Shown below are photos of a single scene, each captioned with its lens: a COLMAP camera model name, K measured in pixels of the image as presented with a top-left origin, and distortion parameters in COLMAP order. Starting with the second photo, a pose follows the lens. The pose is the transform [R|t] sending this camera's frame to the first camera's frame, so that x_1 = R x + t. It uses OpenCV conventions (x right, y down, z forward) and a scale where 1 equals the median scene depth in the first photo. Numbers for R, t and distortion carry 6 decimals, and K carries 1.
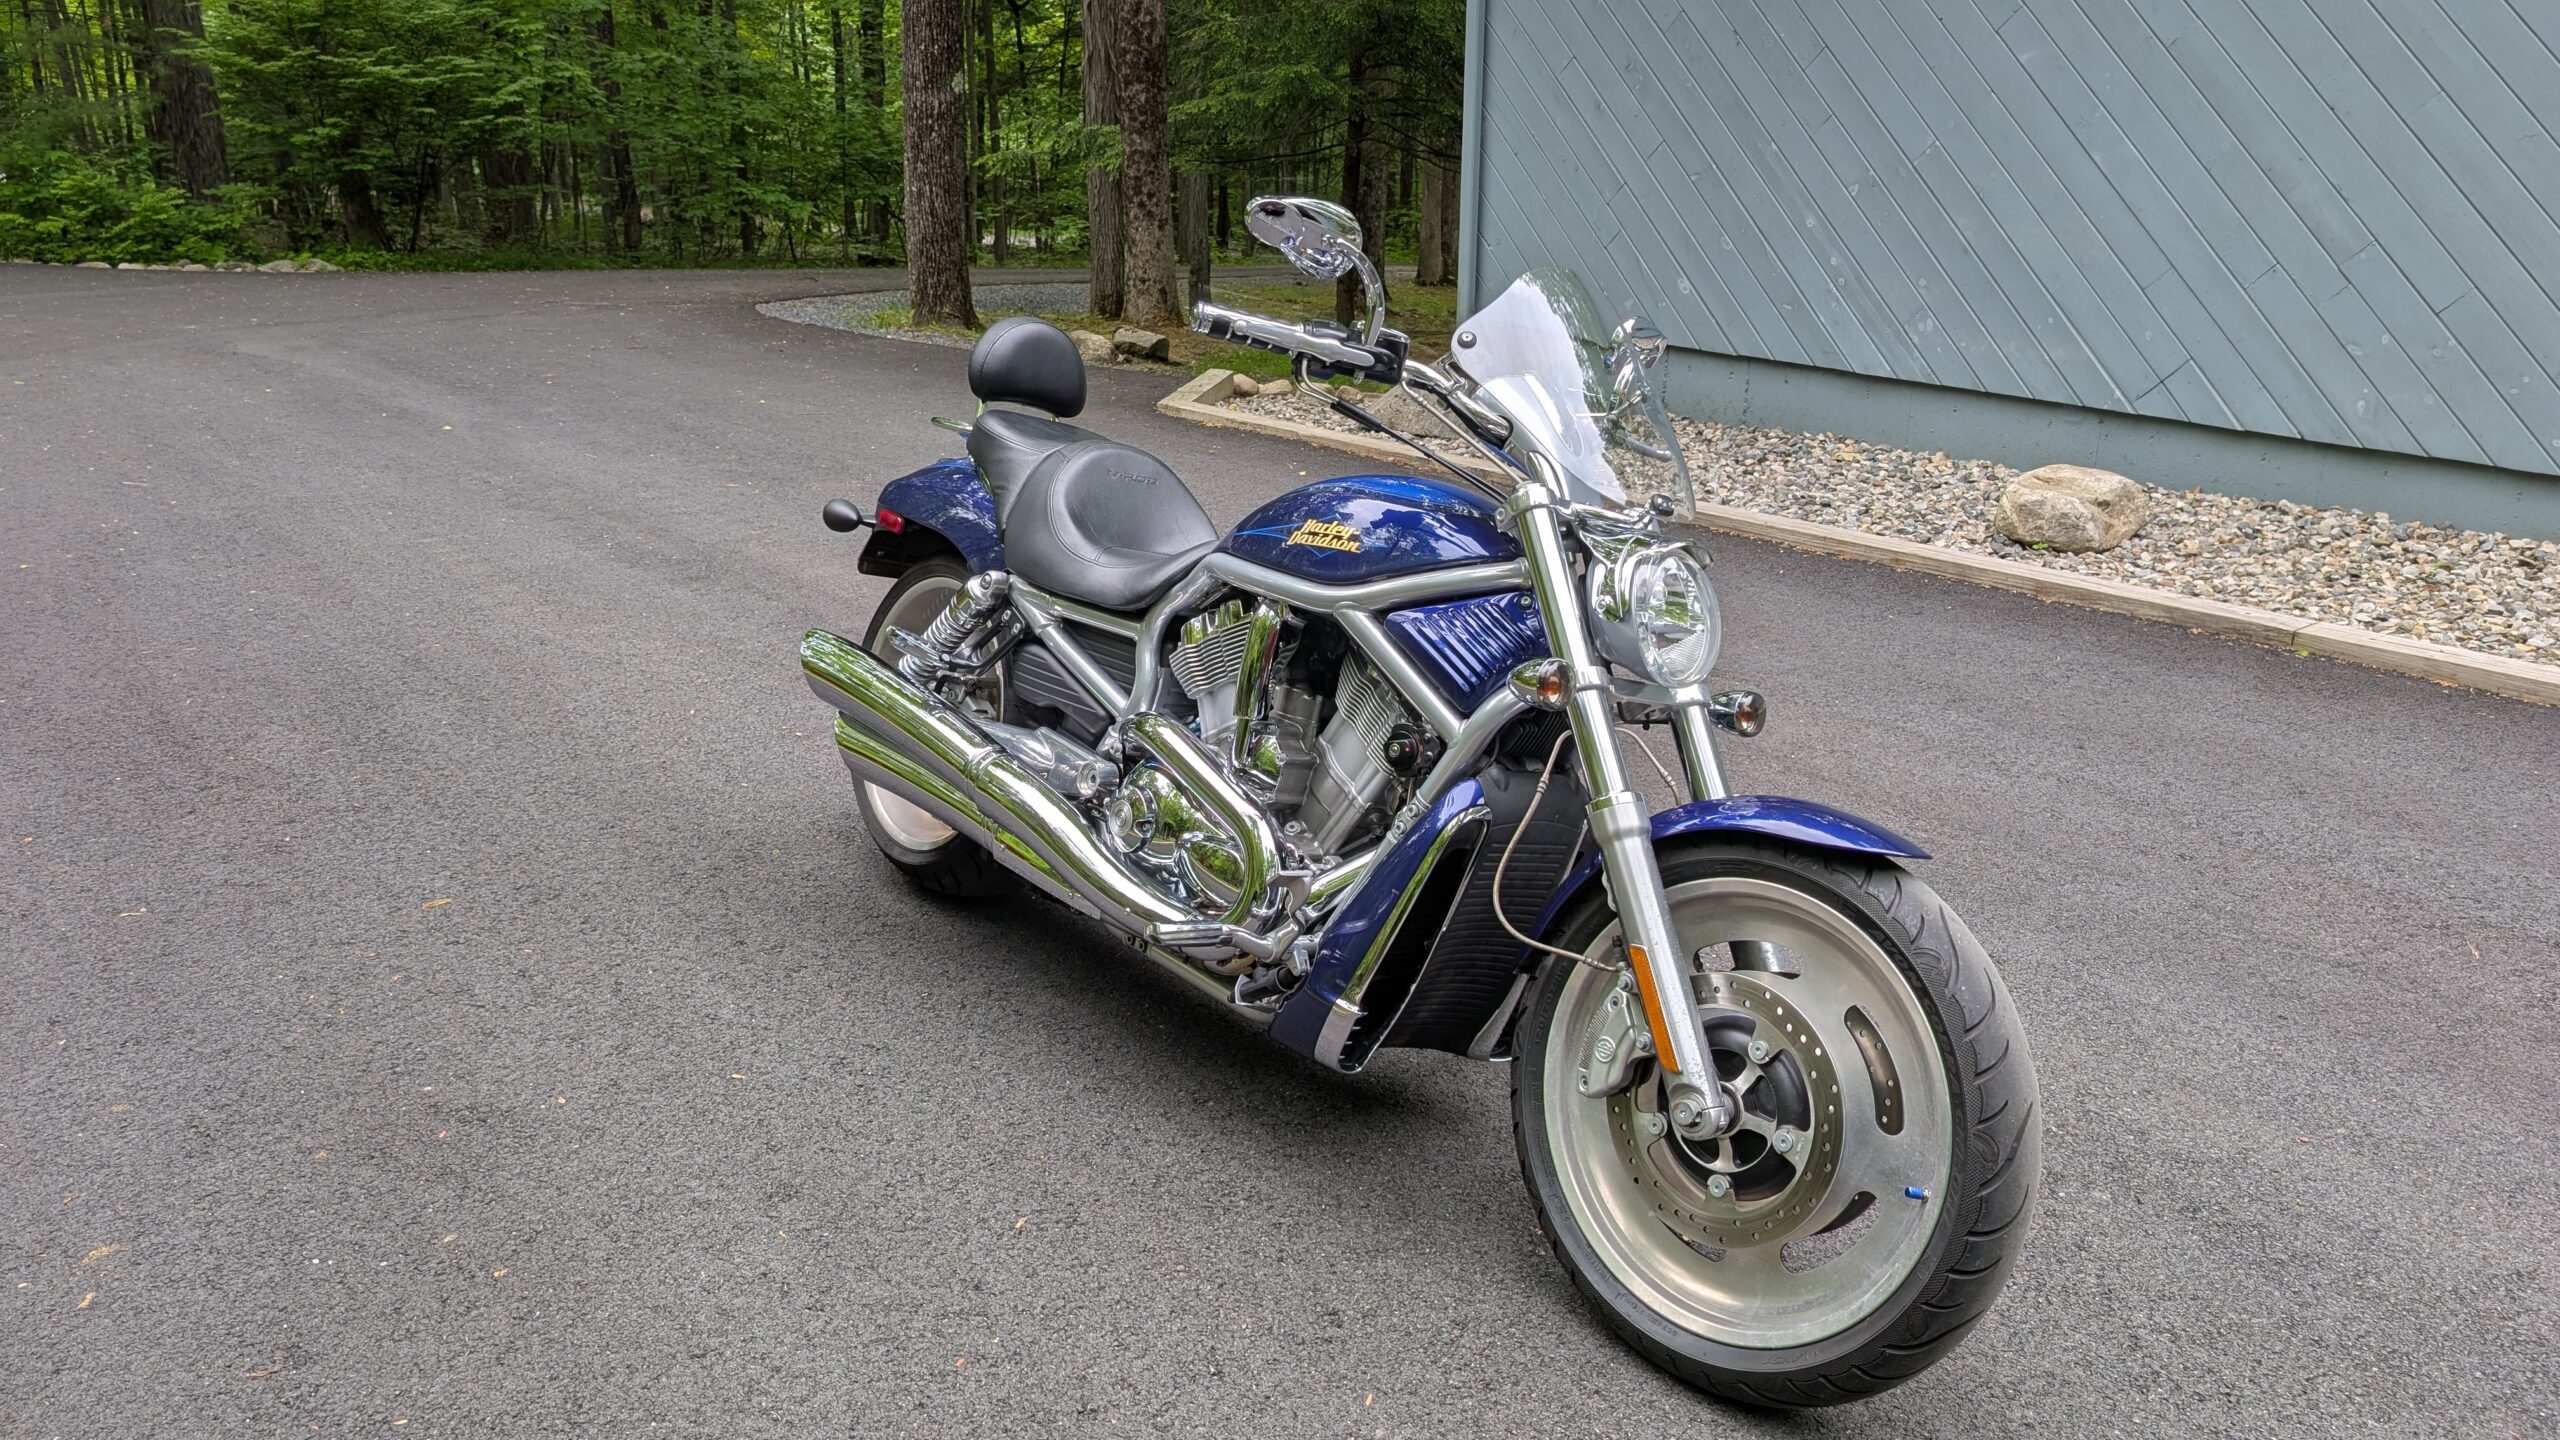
lens RADIAL K [[1800.9, 0, 1313.0], [0, 1800.9, 725.9], [0, 0, 1]] dist [-0.013552, -0.003069]
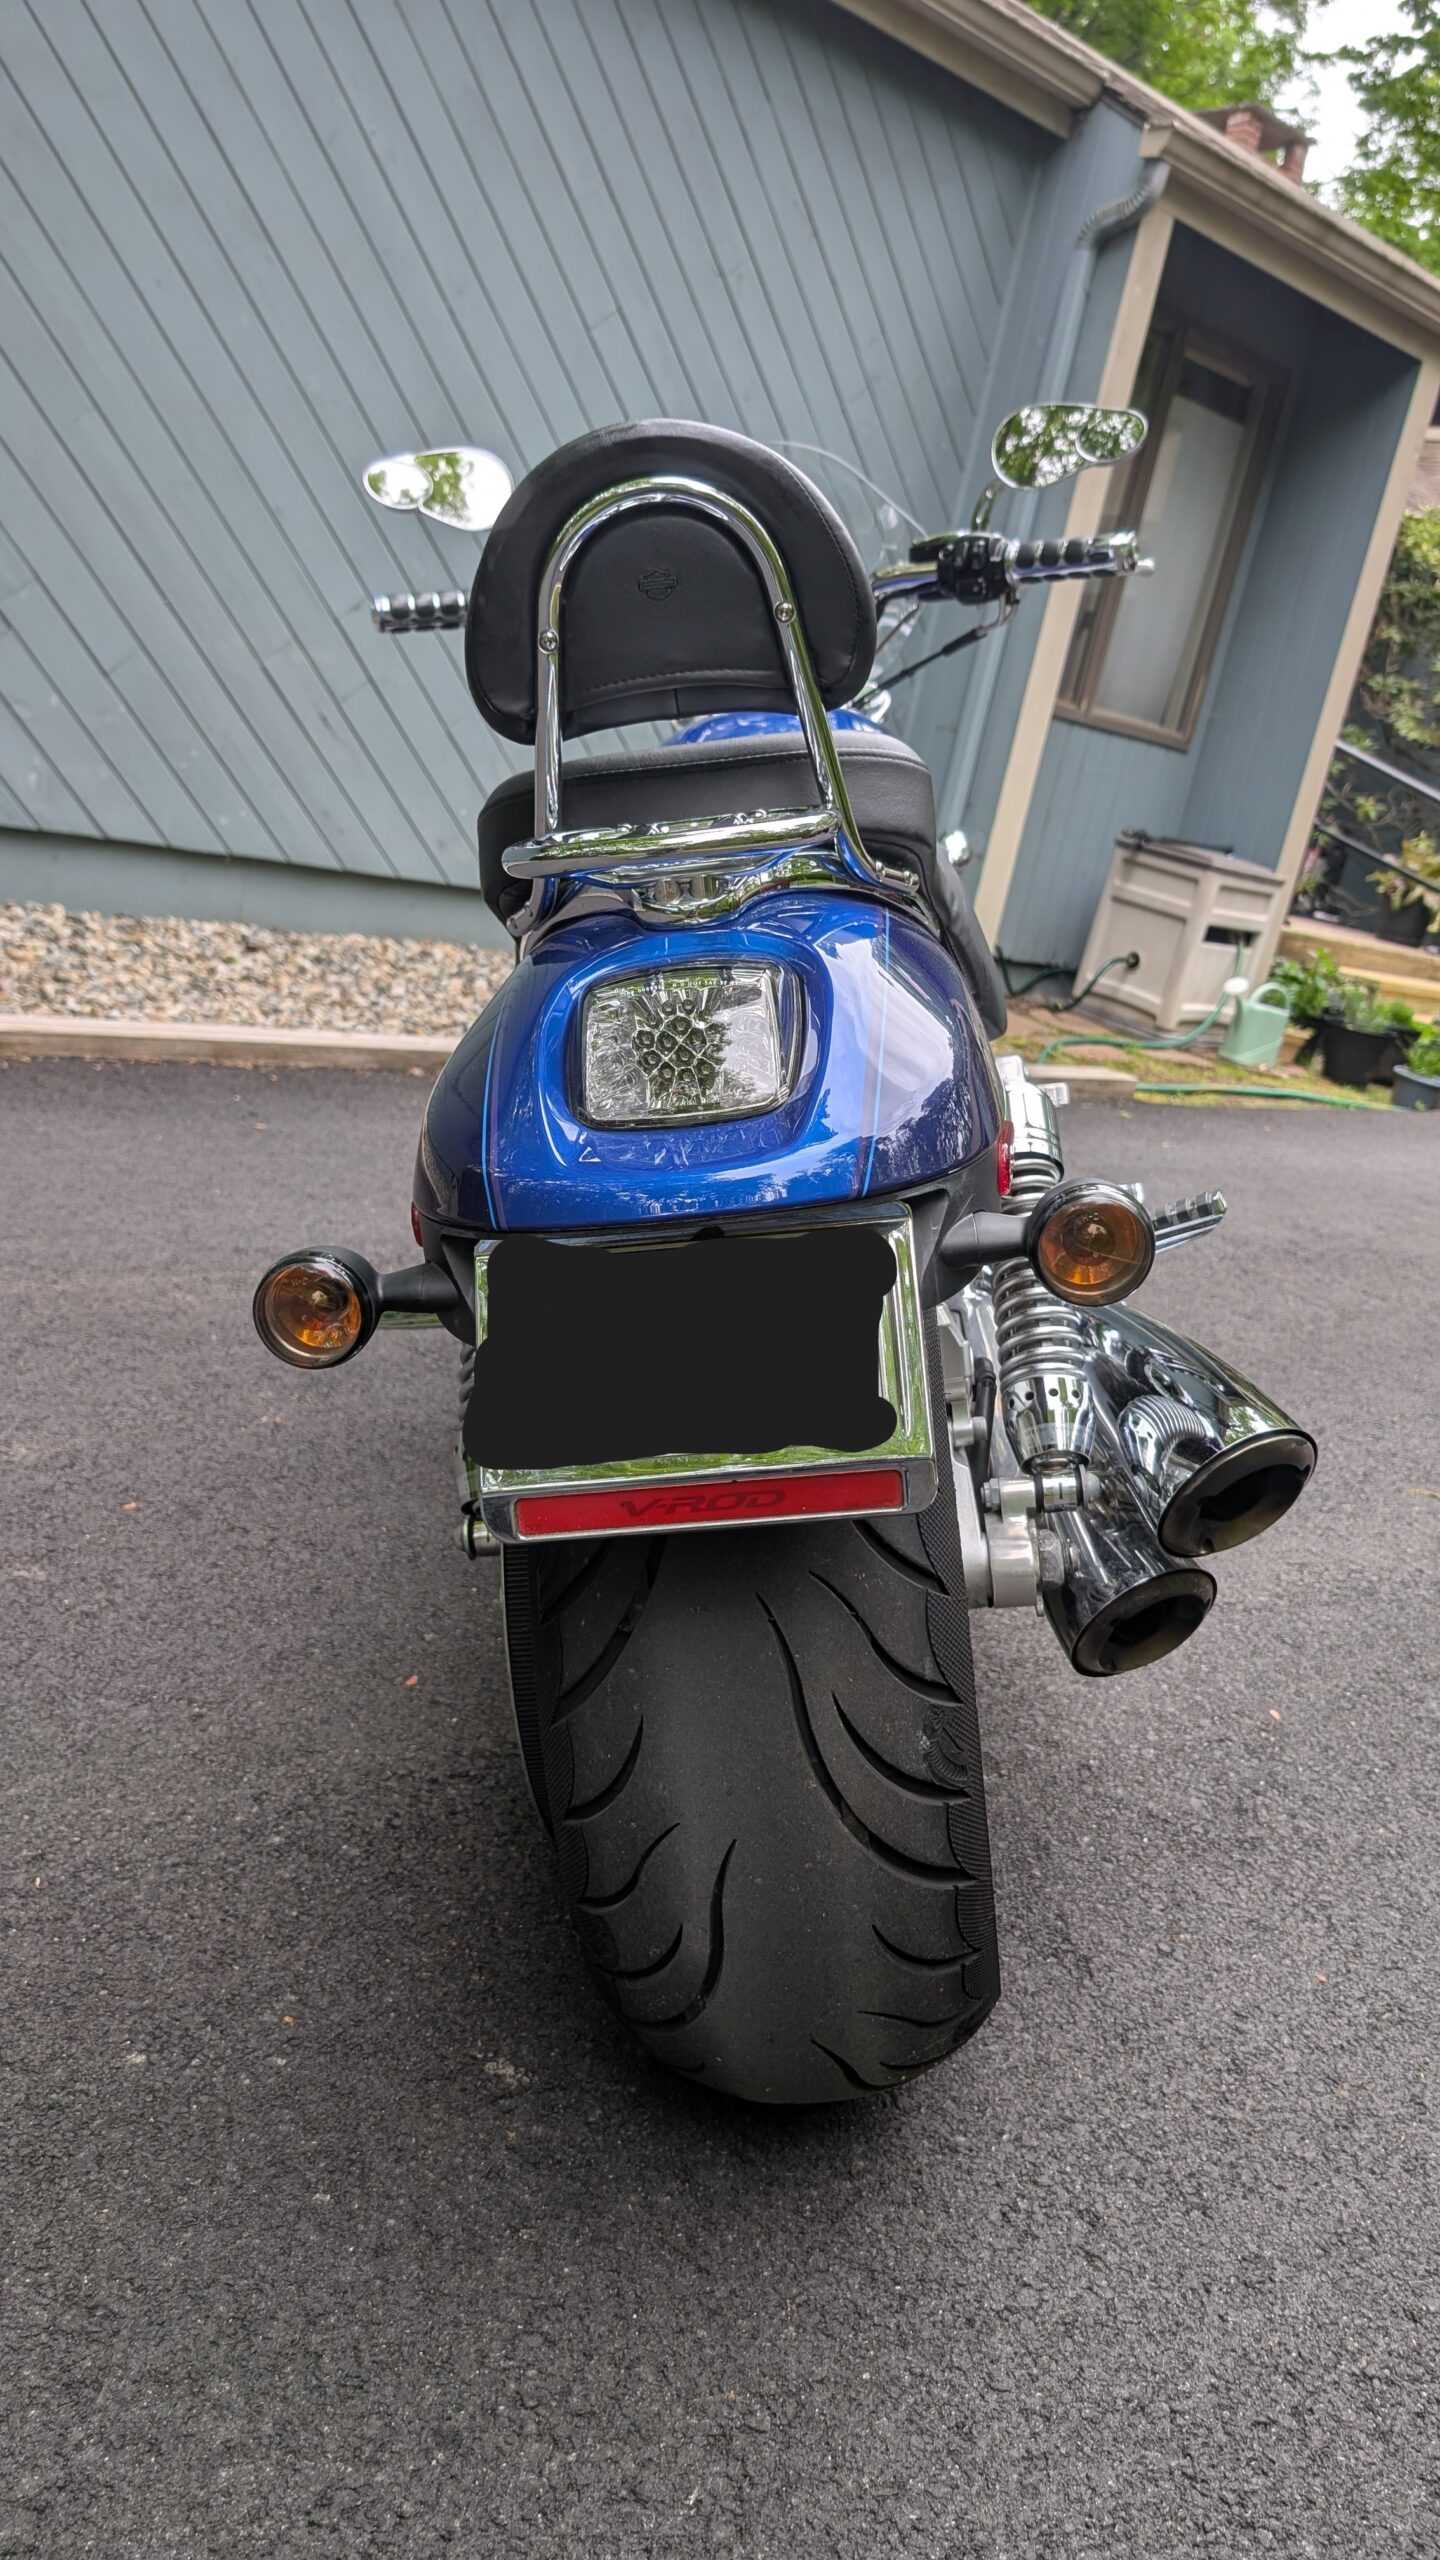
lens RADIAL K [[1800.9, 0, 720.0], [0, 1800.9, 1280.0], [0, 0, 1]] dist [-0.013552, -0.003069]
pose [[0.036298, -0.274999, 0.960759, -0.284996], [0.144578, 0.952723, 0.267237, -0.133980], [-0.988827, 0.129204, 0.074340, 0.650601]]
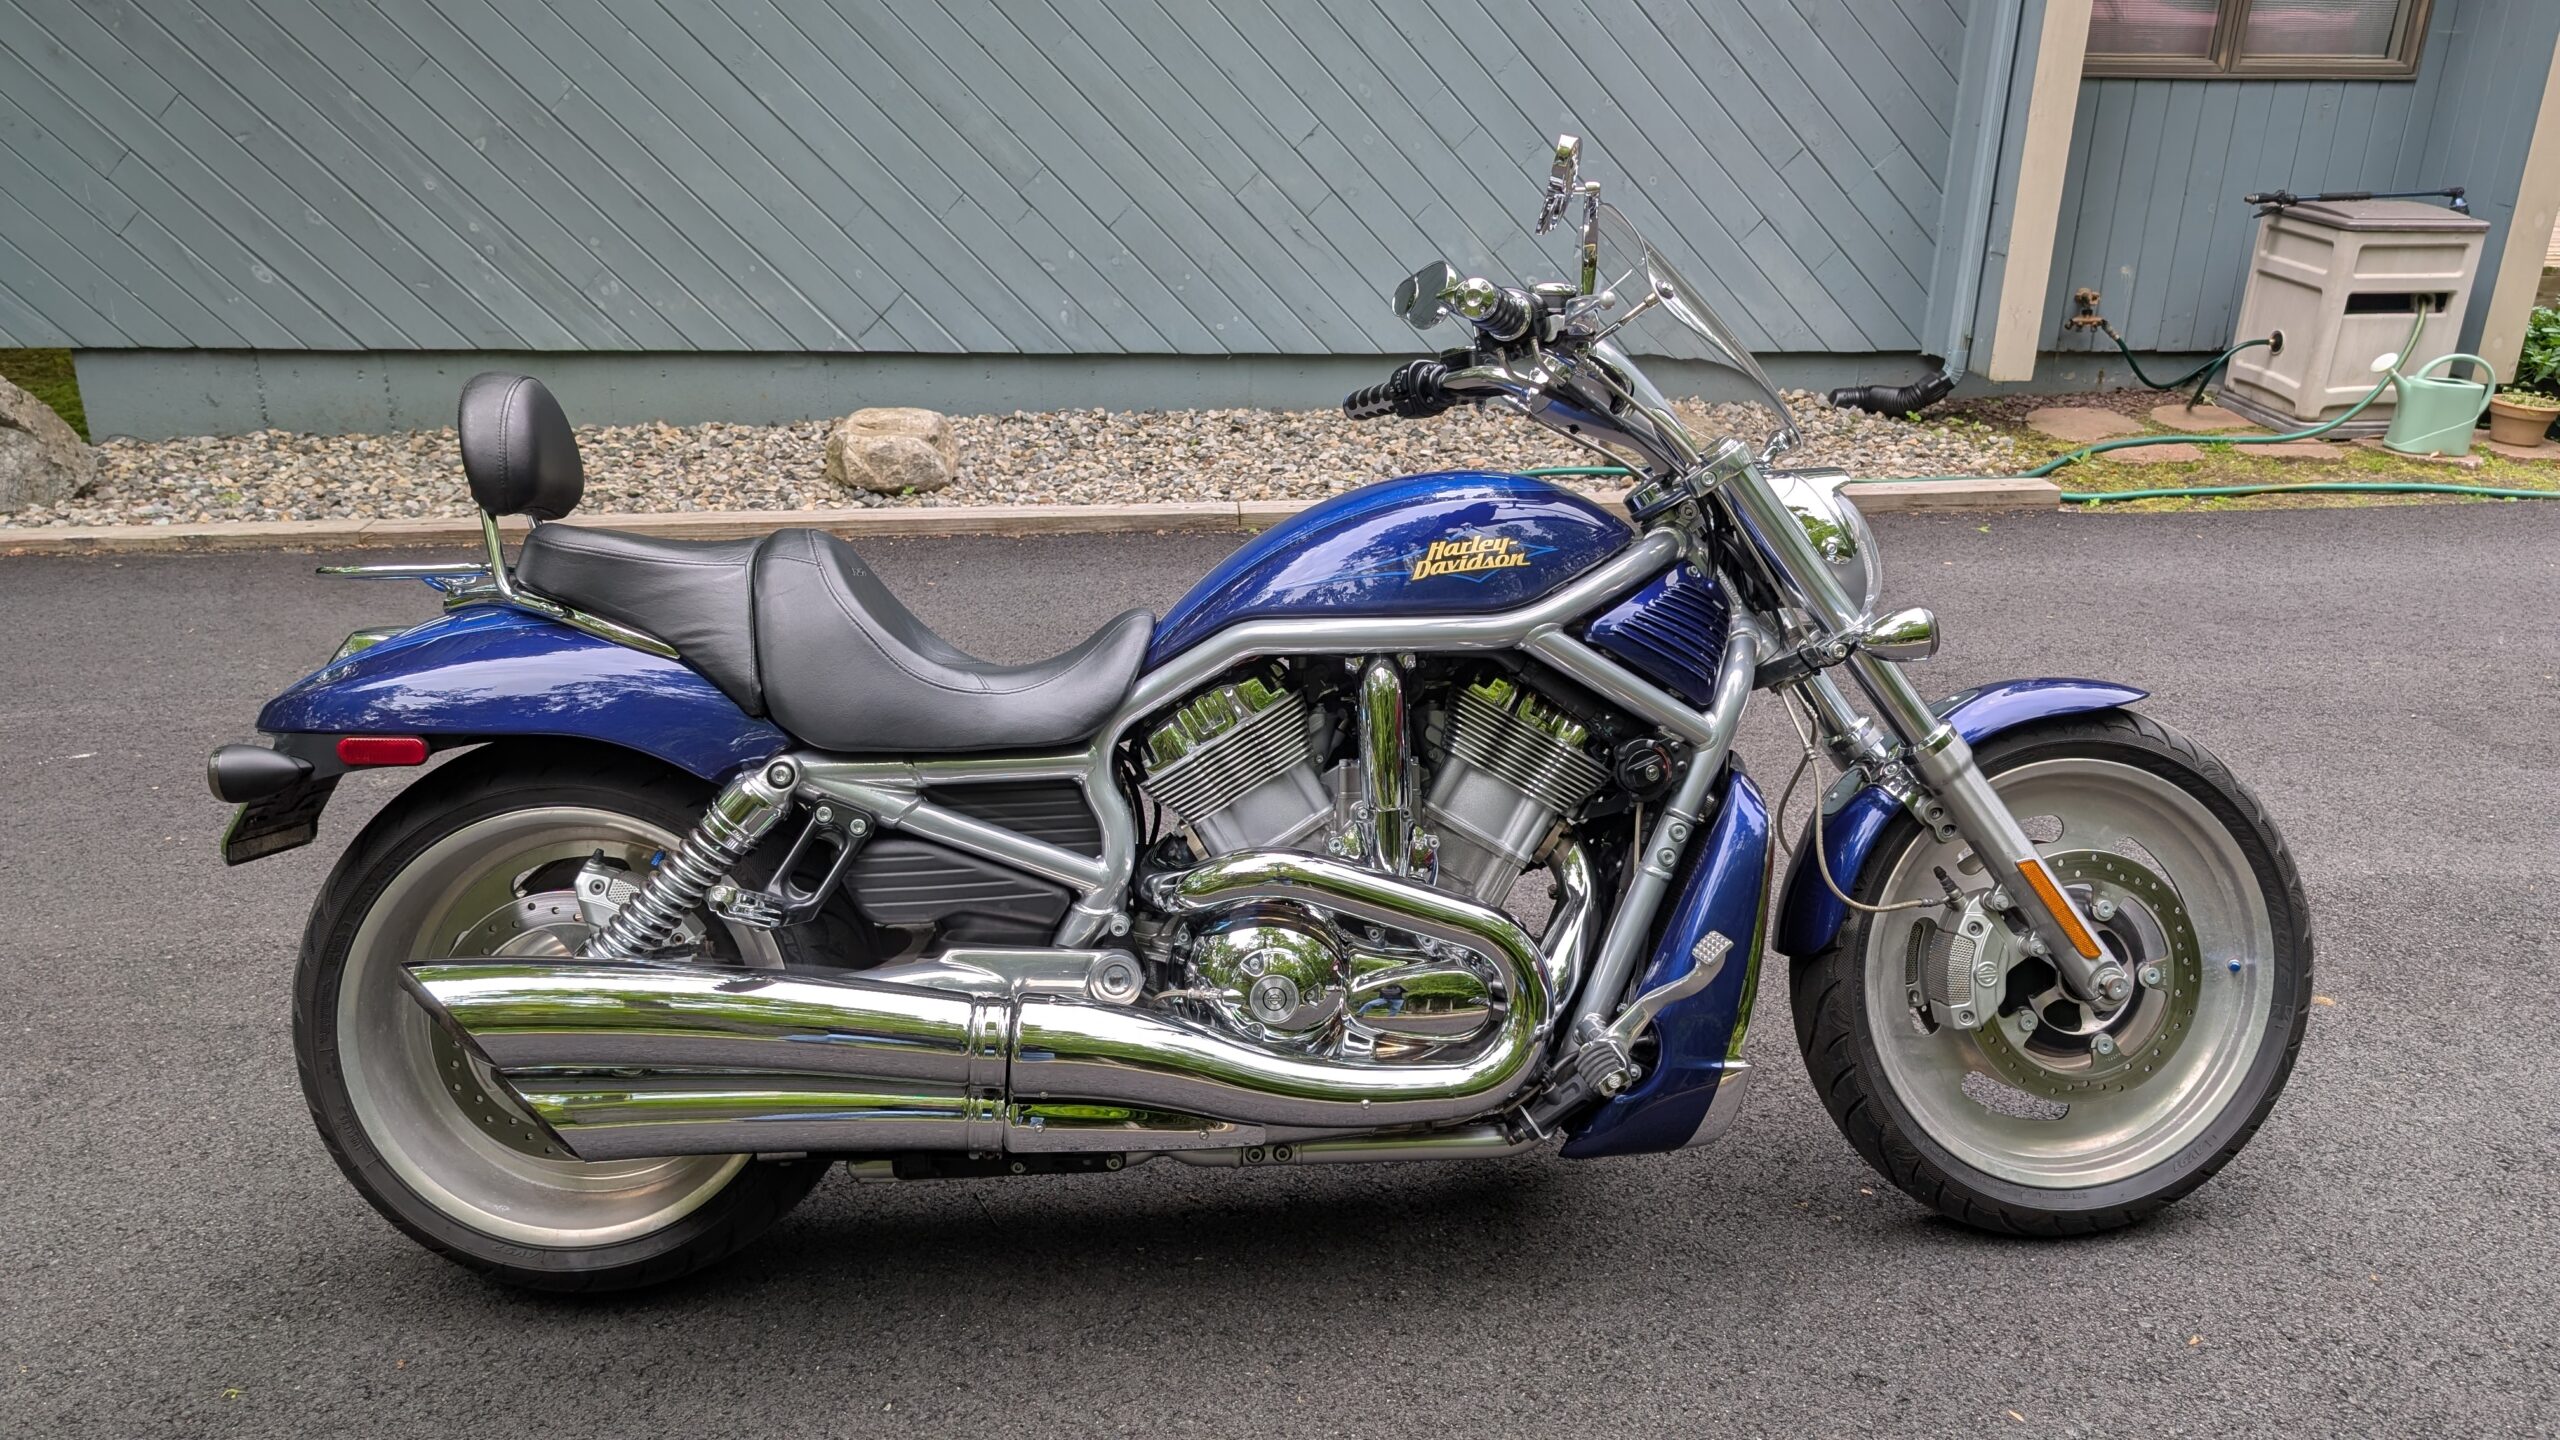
lens RADIAL K [[1800.9, 0, 1313.0], [0, 1800.9, 725.9], [0, 0, 1]] dist [-0.013552, -0.003069]
pose [[0.581671, -0.282866, 0.762657, -0.251262], [0.264151, 0.952461, 0.151798, -0.065329], [-0.769339, 0.113160, 0.628738, 0.208066]]
